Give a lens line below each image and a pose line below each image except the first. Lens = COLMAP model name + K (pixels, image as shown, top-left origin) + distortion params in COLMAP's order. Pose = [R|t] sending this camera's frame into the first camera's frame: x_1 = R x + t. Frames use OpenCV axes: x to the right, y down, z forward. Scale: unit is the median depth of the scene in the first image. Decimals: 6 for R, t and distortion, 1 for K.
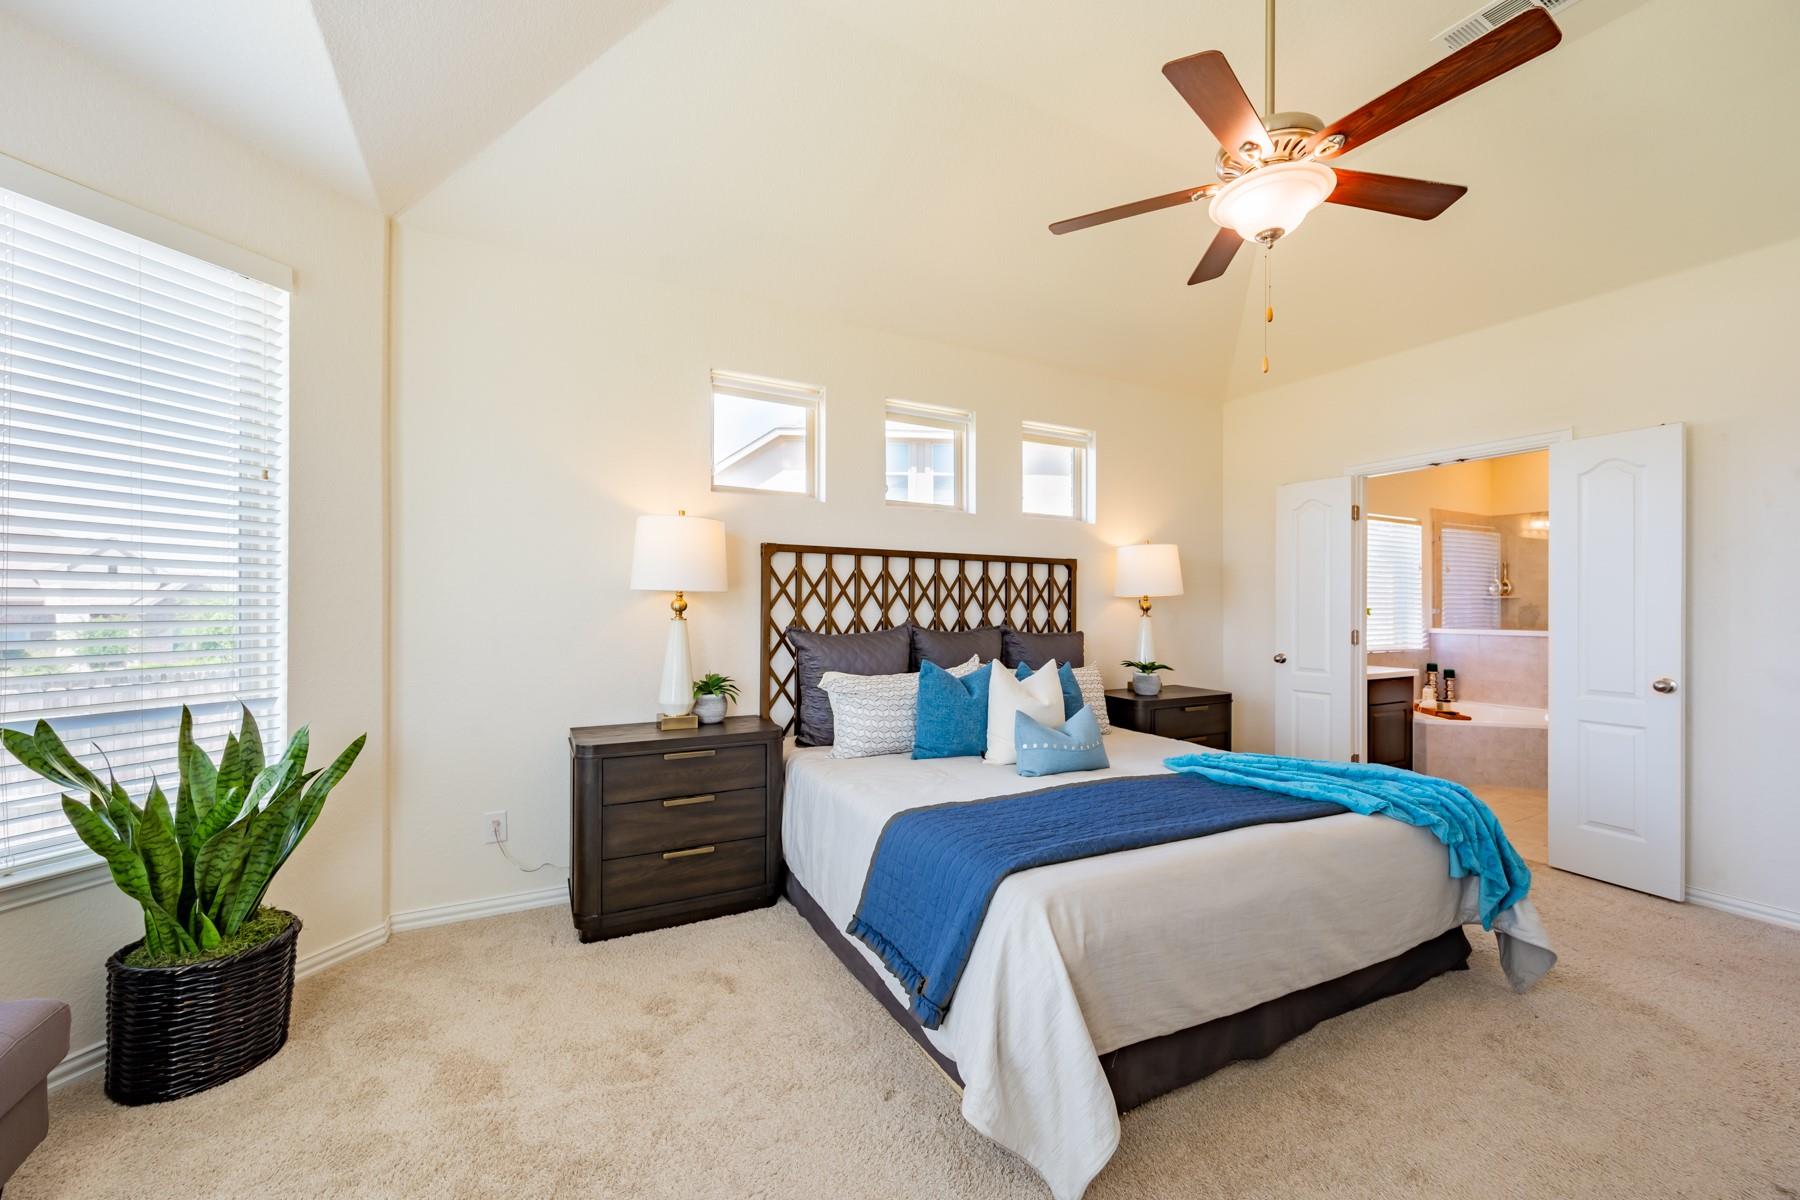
lens RADIAL K [[699.5, 0, 899.4], [0, 699.5, 602.6], [0, 0, 1]] dist [0.000928, 0.000688]
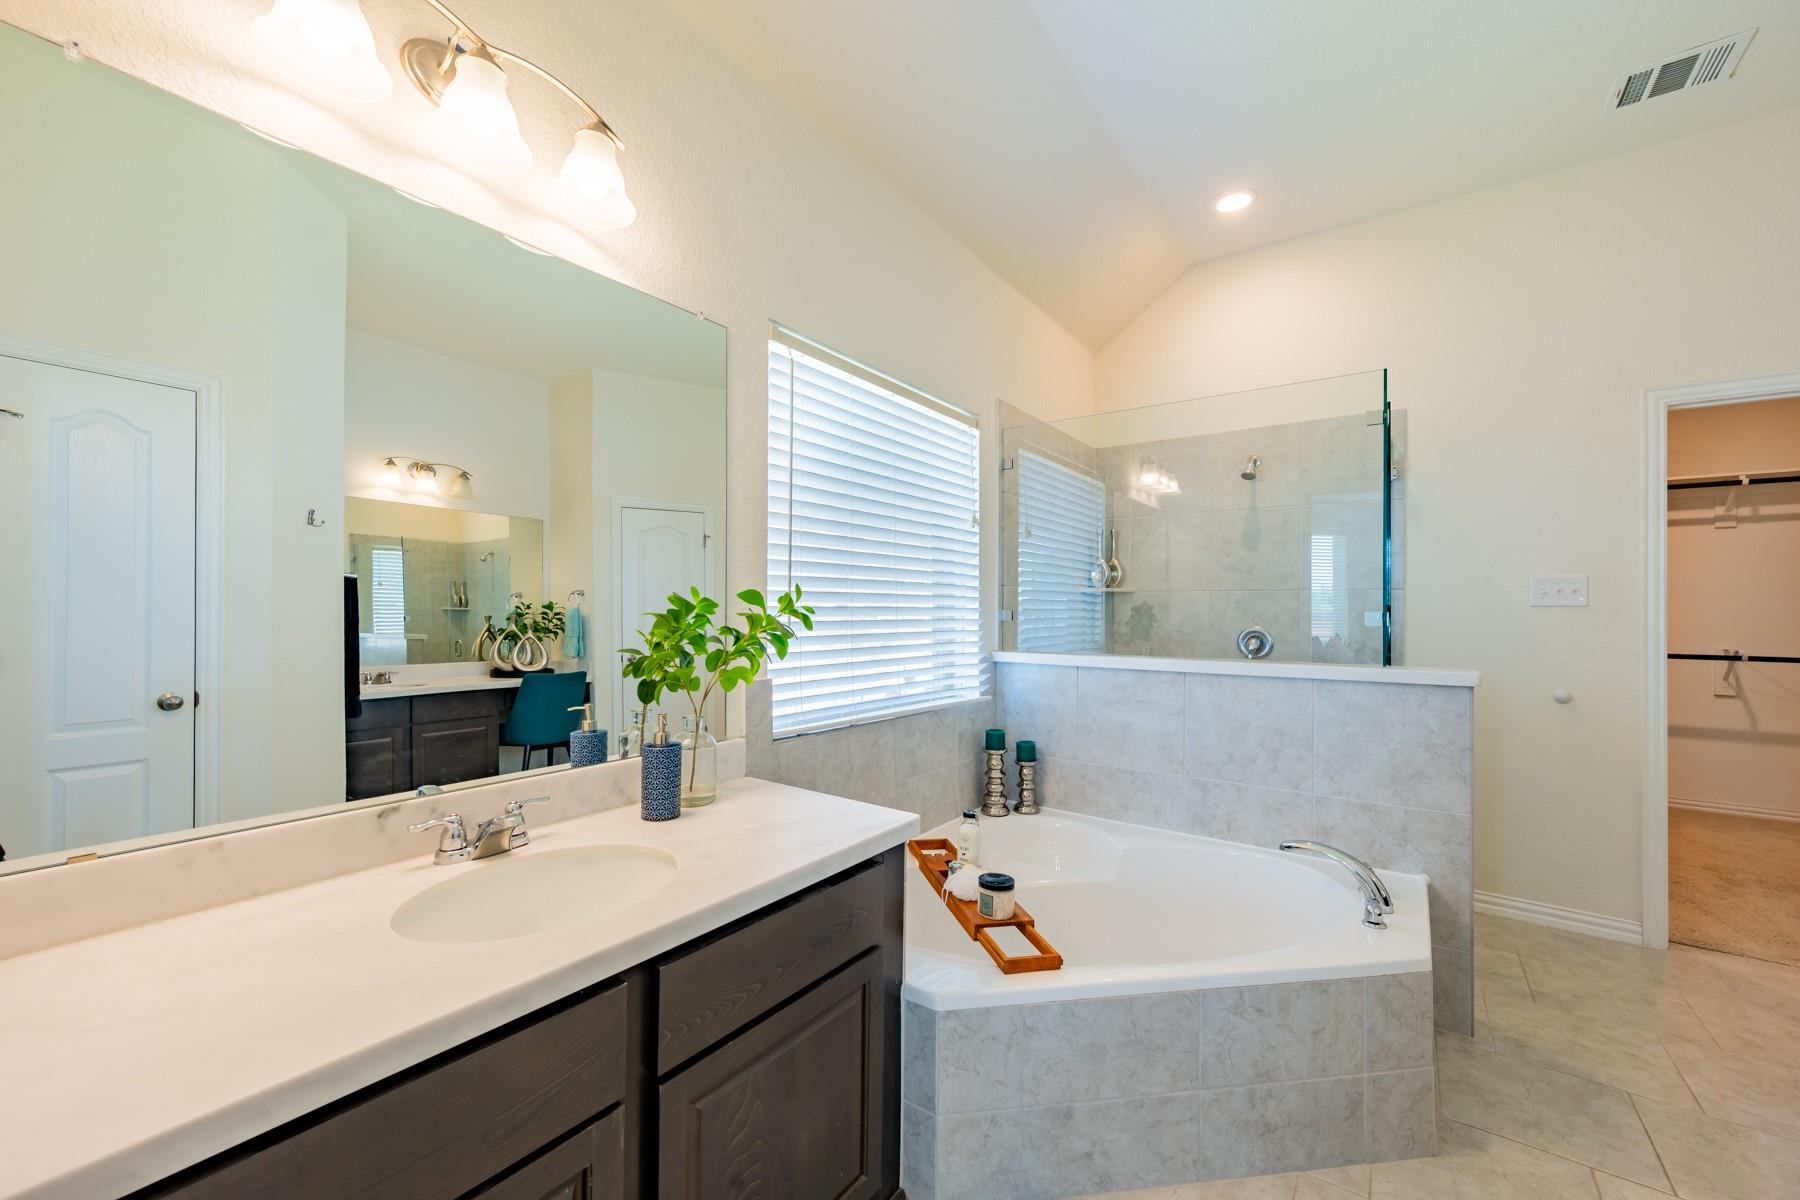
lens RADIAL K [[699.5, 0, 896.7], [0, 699.5, 608.8], [0, 0, 1]] dist [0.000928, 0.000688]
pose [[0.901697, 0.002293, 0.432362, 0.582189], [-0.003437, 0.999992, 0.001863, 0.008440], [-0.432355, -0.003166, 0.901698, 0.710781]]
